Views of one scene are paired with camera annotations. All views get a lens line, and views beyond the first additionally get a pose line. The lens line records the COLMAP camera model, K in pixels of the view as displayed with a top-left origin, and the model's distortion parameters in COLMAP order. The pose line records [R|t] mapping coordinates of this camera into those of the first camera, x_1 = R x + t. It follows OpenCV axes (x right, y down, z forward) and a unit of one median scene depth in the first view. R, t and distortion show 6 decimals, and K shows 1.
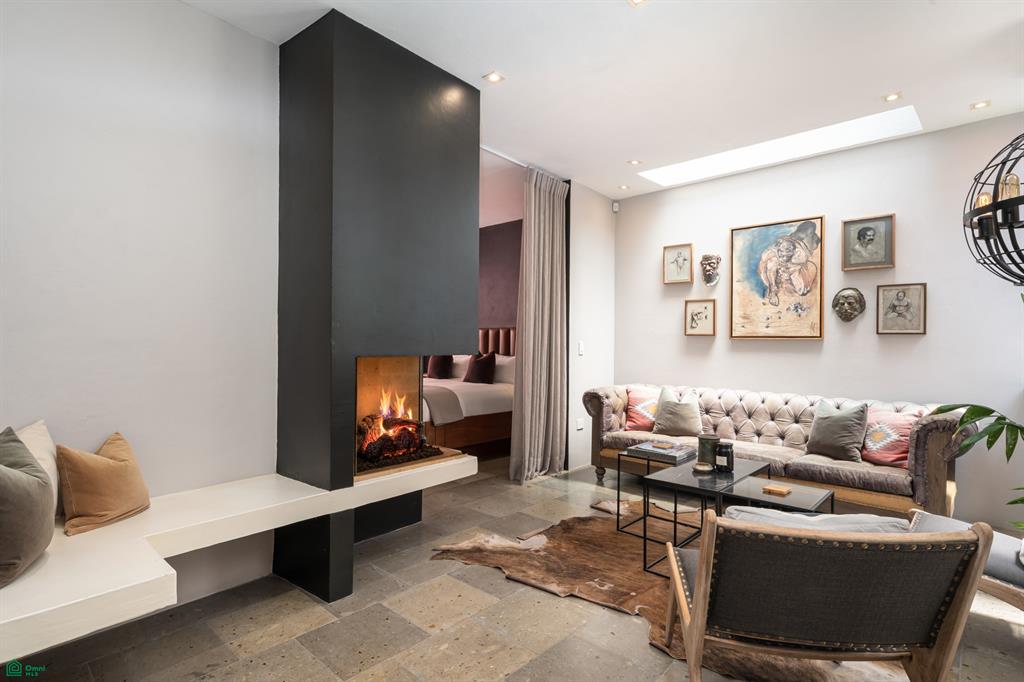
lens RADIAL K [[511.8, 0, 512.0], [0, 511.8, 341.0], [0, 0, 1]] dist [0.000784, 0.000201]
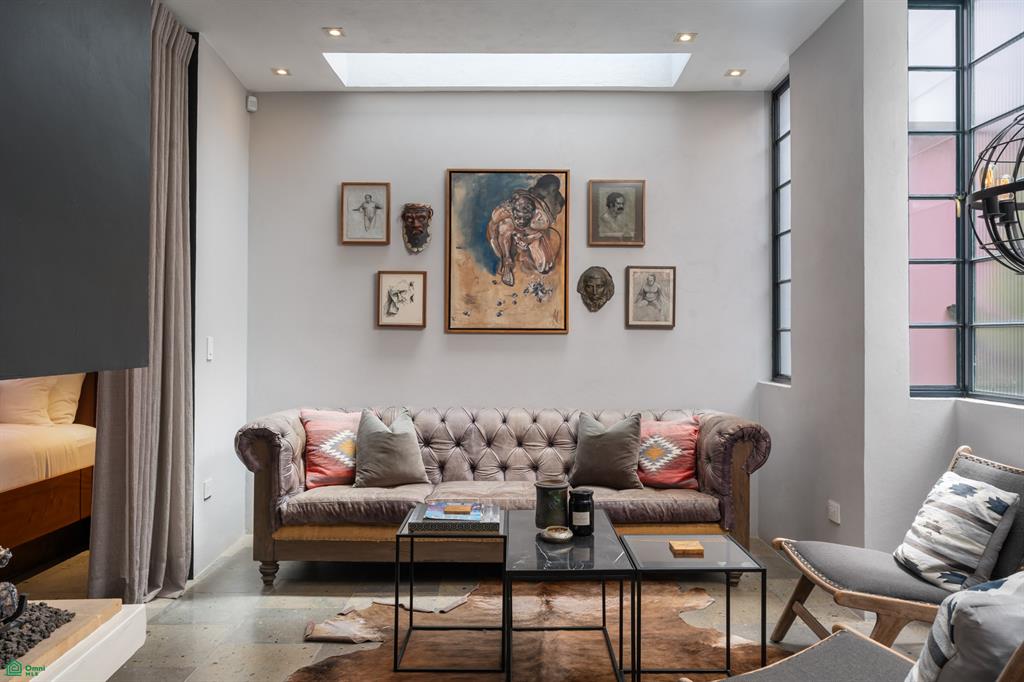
lens RADIAL K [[736.7, 0, 512.8], [0, 736.7, 332.4], [0, 0, 1]] dist [-0.019196, -0.001634]
pose [[0.727514, 0.003147, 0.686085, -0.192957], [0.000283, 0.999988, -0.004886, 0.001723], [-0.686092, 0.003749, 0.727505, 0.249242]]
